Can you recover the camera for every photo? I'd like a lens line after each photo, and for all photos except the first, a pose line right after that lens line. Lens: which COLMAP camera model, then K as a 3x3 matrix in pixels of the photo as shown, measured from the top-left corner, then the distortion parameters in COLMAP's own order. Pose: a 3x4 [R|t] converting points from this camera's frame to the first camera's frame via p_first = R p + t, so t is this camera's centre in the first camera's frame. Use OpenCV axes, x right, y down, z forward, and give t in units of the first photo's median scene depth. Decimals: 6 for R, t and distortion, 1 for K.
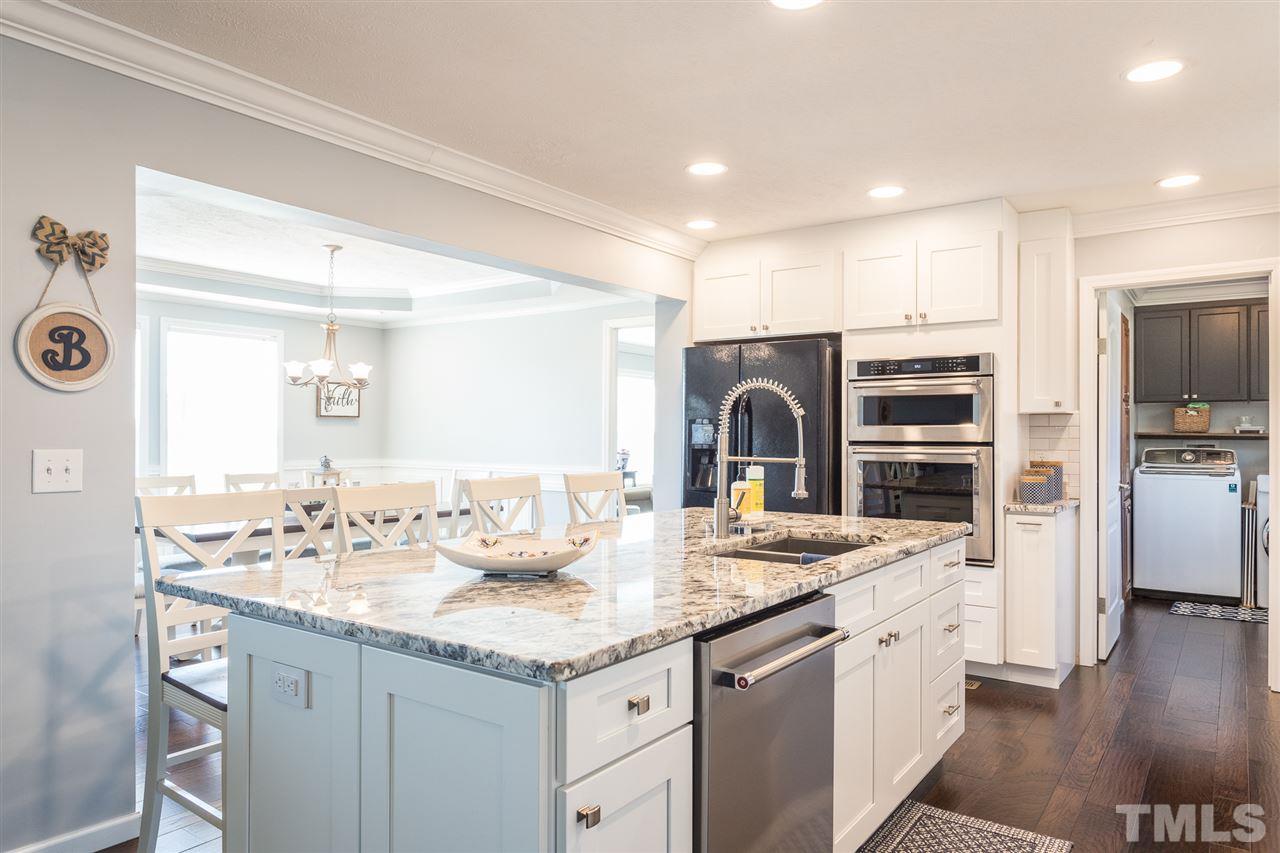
lens RADIAL K [[826.2, 0, 640.0], [0, 826.2, 426.5], [0, 0, 1]] dist [0.006867, 0.002826]
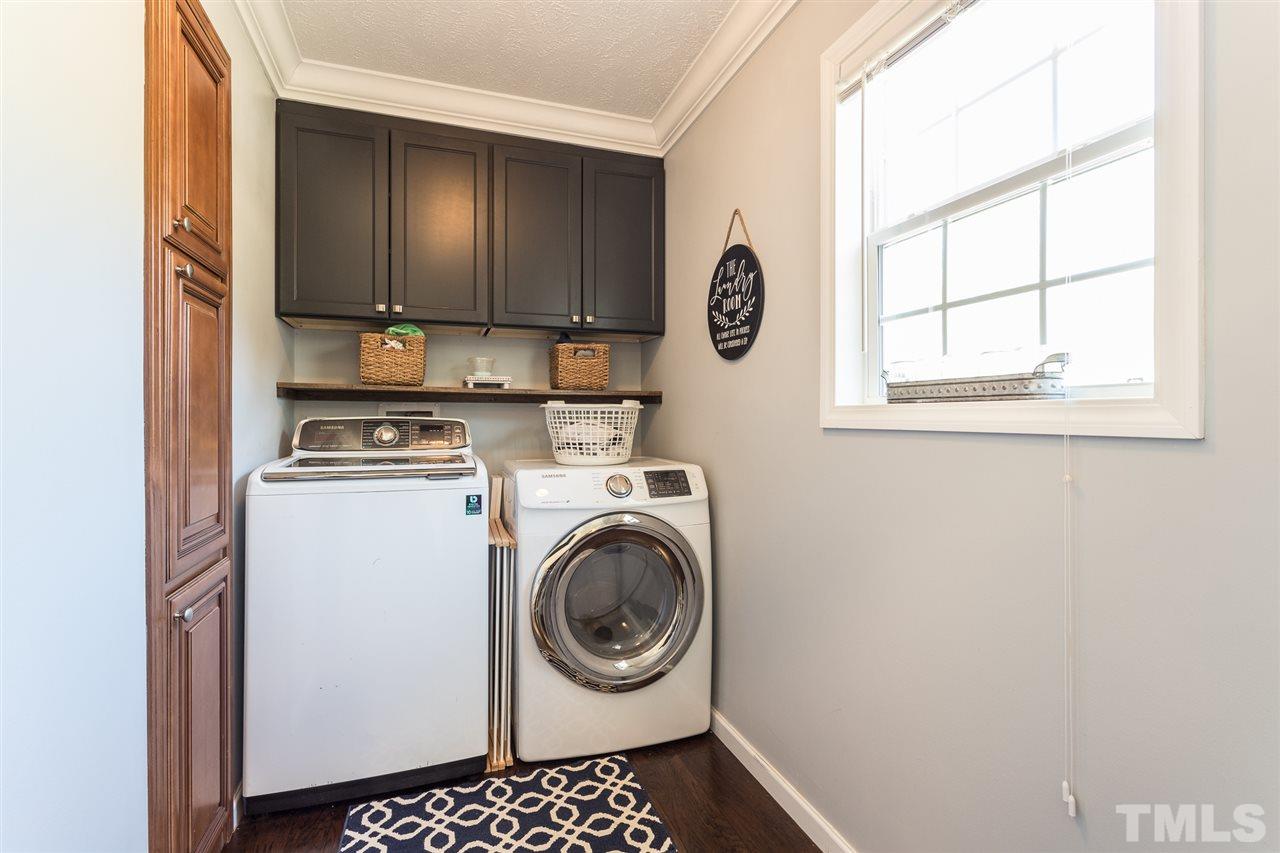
lens RADIAL K [[618.0, 0, 640.0], [0, 618.0, 426.5], [0, 0, 1]] dist [0.000720, -0.000032]
pose [[0.582459, -0.011490, 0.812779, 0.456808], [-0.005977, 0.999813, 0.018417, 0.024491], [-0.812838, -0.015585, 0.582281, 0.673660]]
